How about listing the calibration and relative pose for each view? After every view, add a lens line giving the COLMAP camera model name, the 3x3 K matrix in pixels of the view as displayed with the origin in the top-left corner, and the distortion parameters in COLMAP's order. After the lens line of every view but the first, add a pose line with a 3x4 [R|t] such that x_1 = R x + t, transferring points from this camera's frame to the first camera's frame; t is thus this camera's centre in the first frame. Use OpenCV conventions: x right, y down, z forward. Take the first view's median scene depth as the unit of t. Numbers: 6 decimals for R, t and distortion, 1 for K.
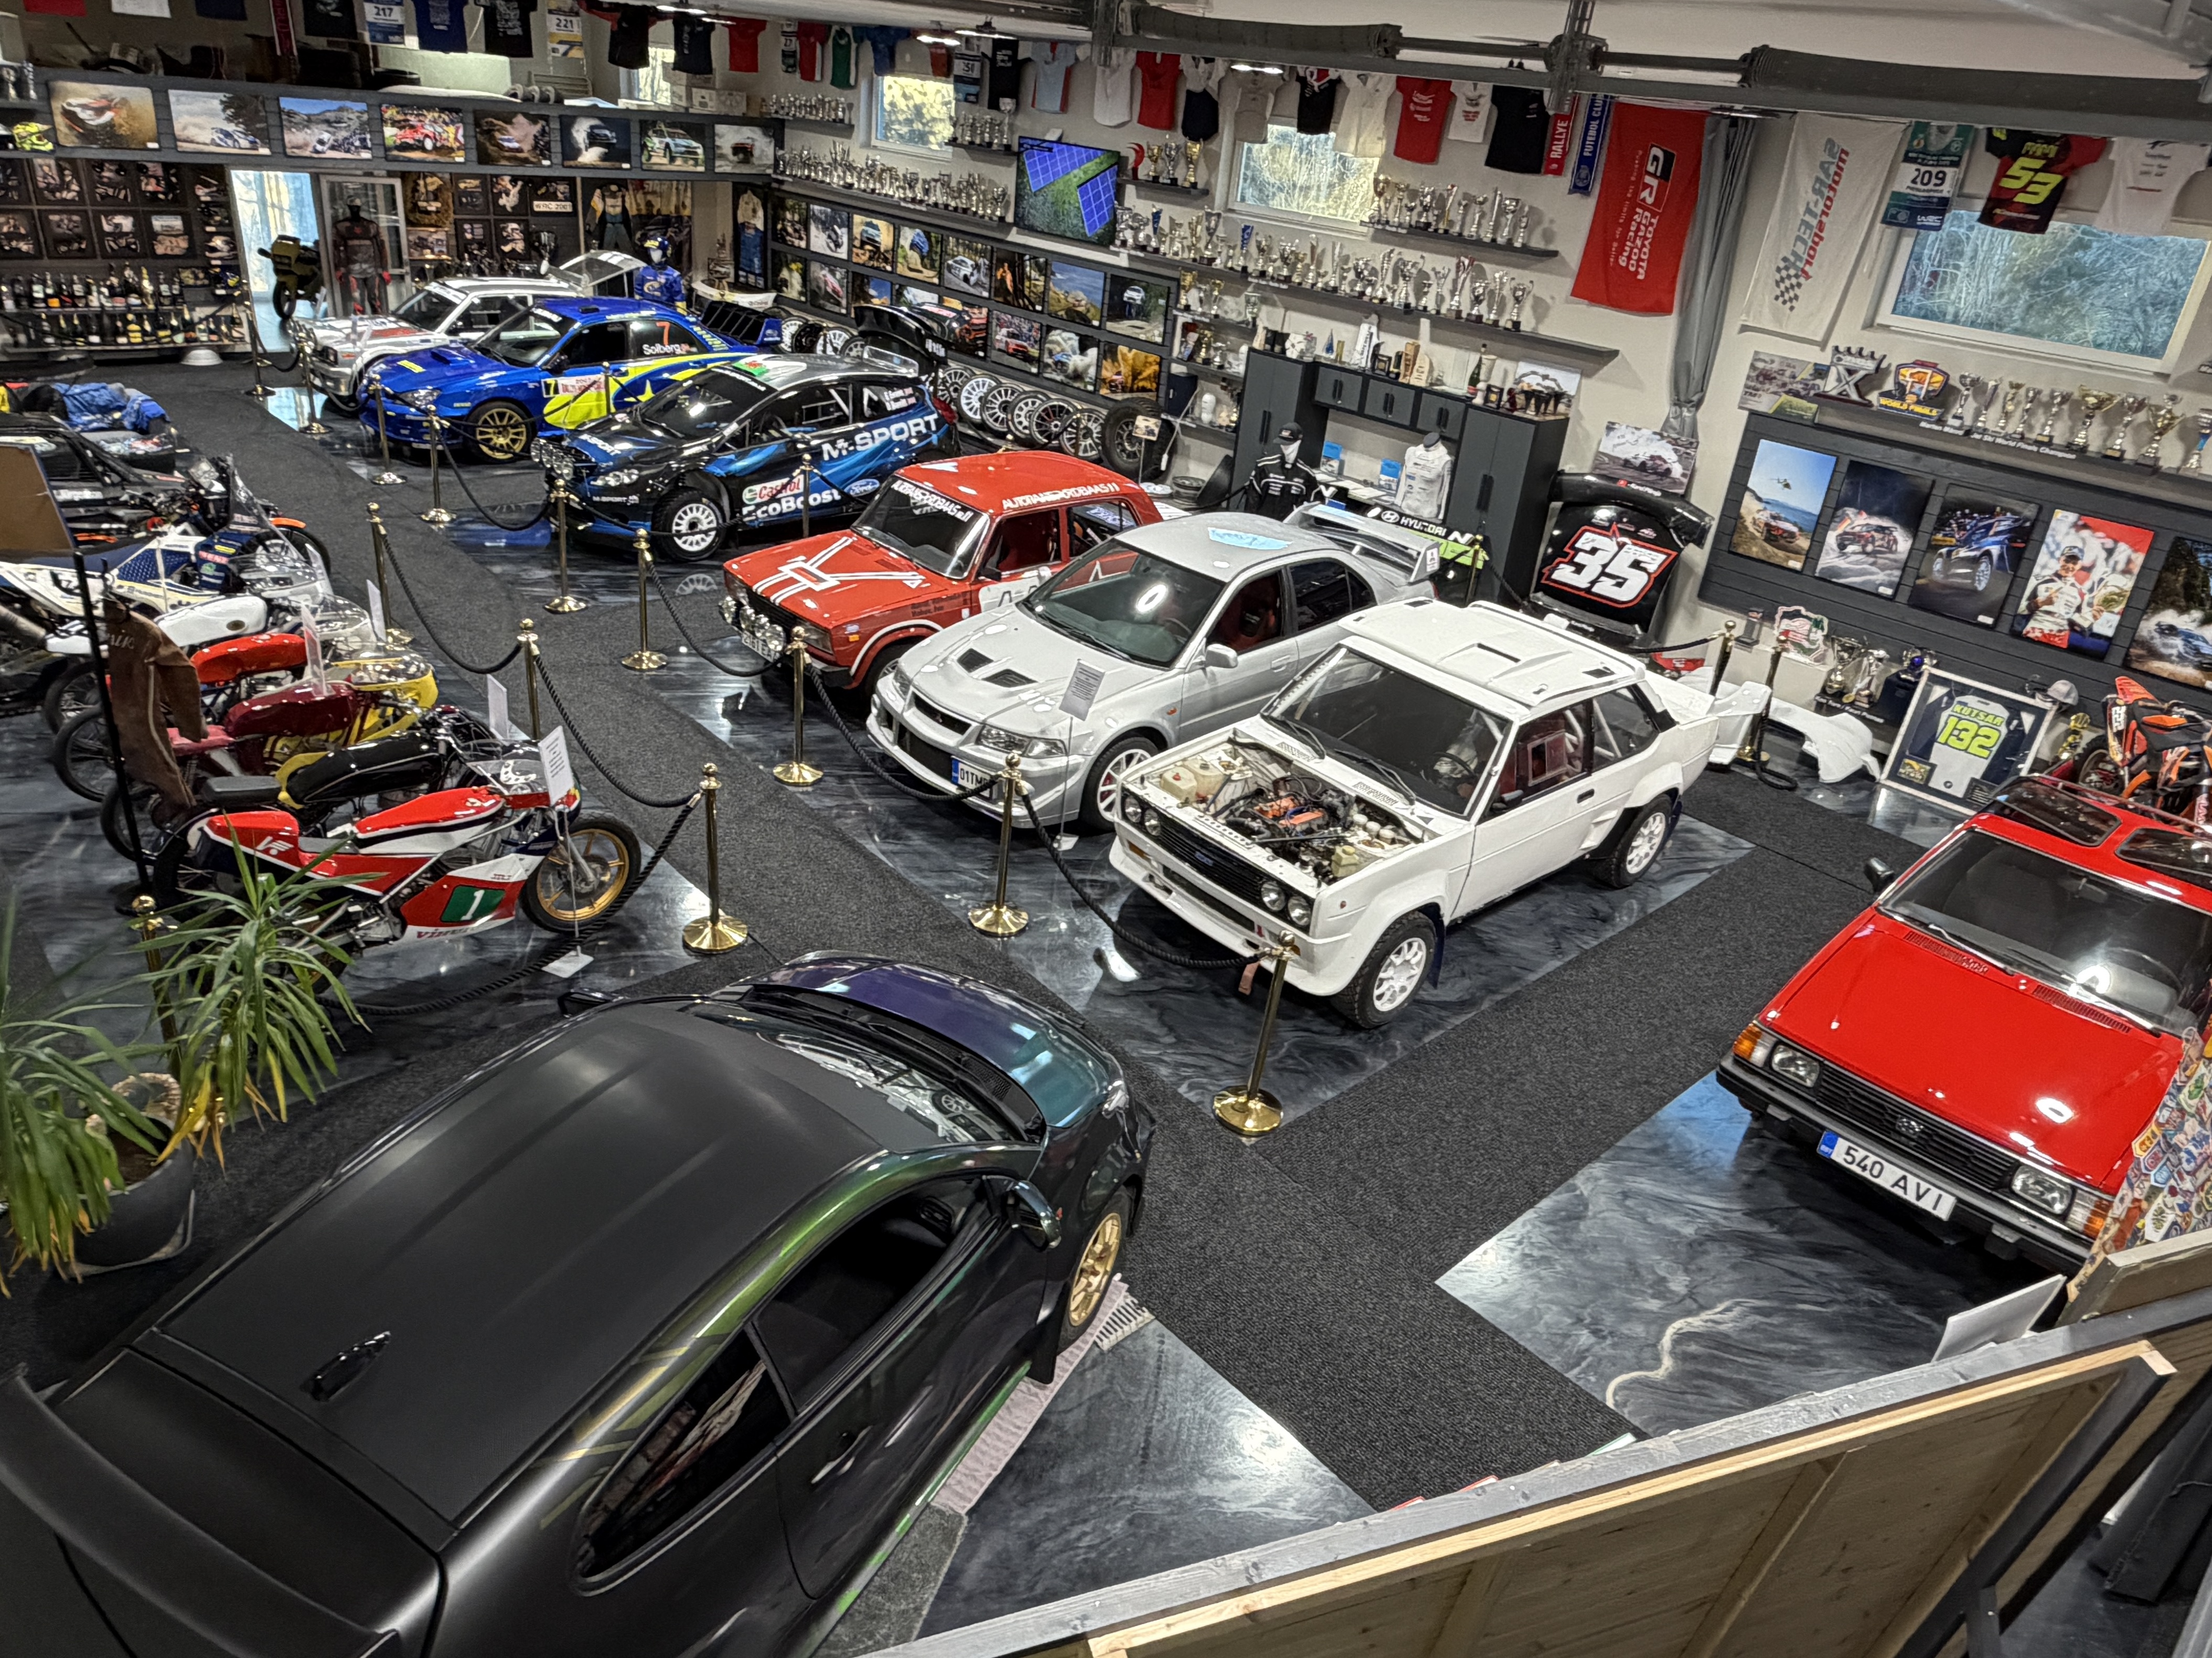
lens RADIAL K [[1409.5, 0, 1109.5], [0, 1409.5, 724.9], [0, 0, 1]] dist [0.036784, 0.000732]
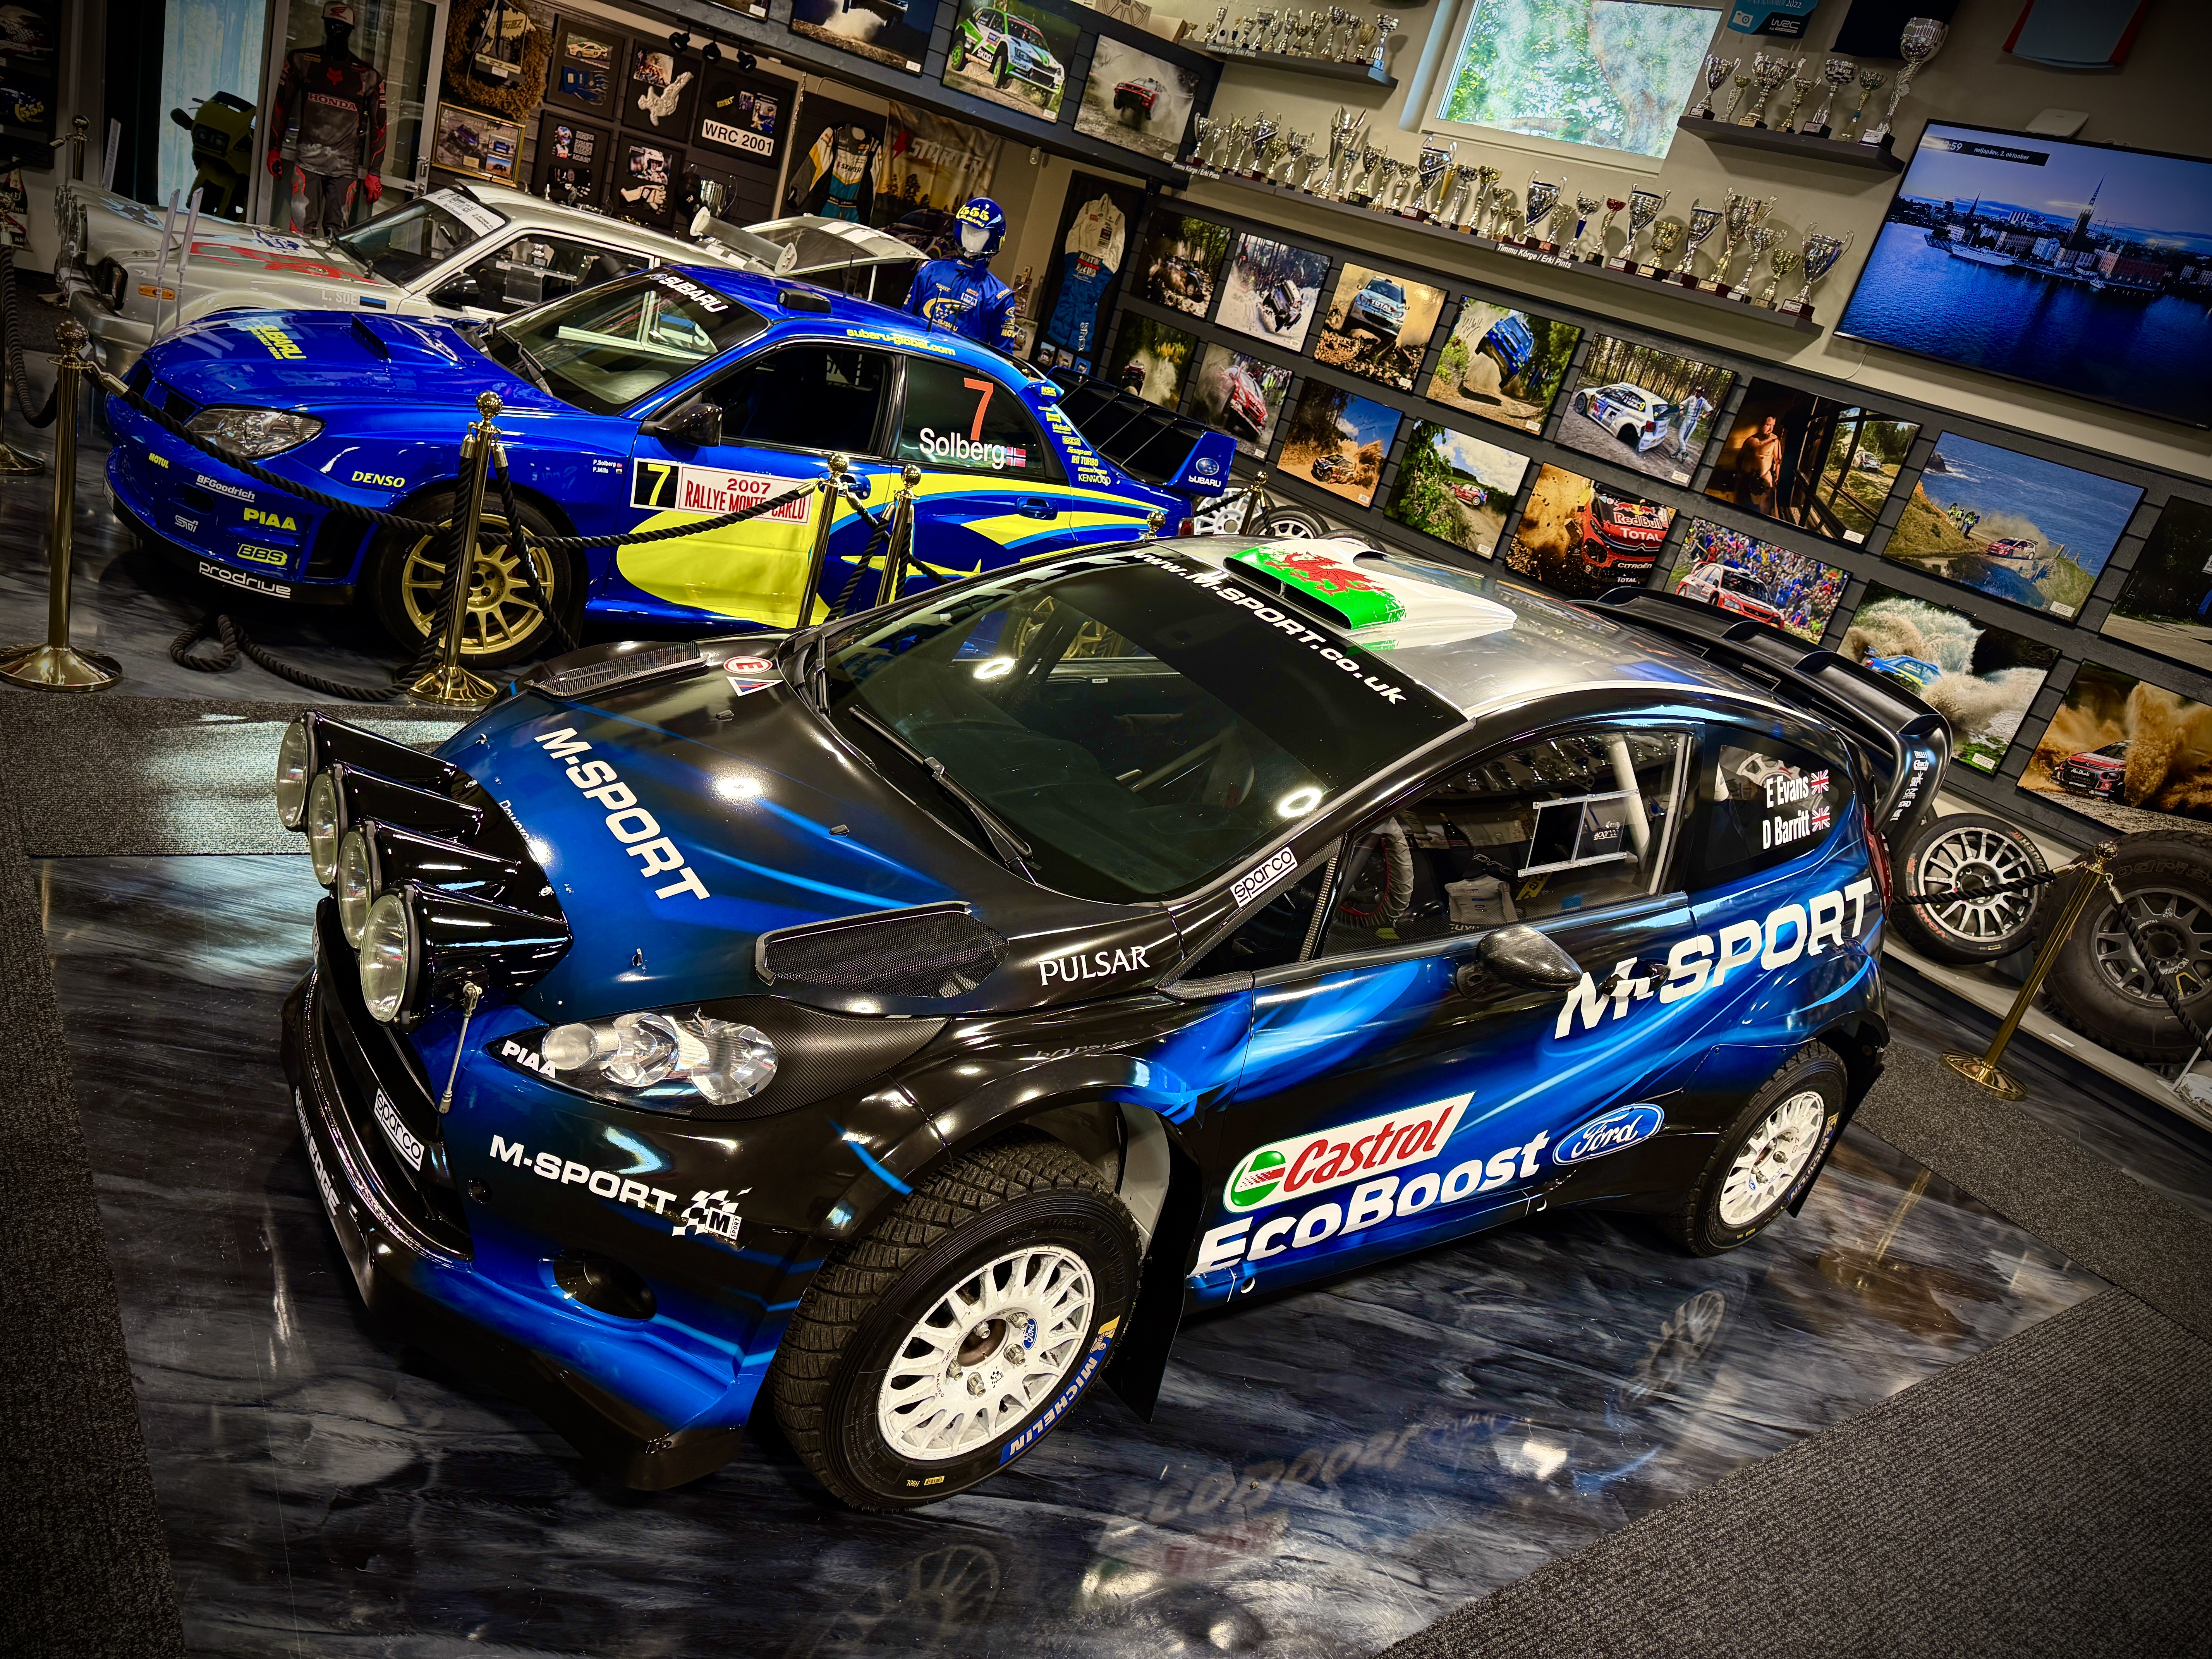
lens RADIAL K [[1556.4, 0, 1104.3], [0, 1556.4, 833.2], [0, 0, 1]] dist [0.059146, -0.008586]
pose [[0.975015, 0.217781, -0.043783, -0.196215], [-0.220493, 0.972754, -0.071640, -0.118325], [0.026988, 0.079504, 0.996469, 0.490616]]
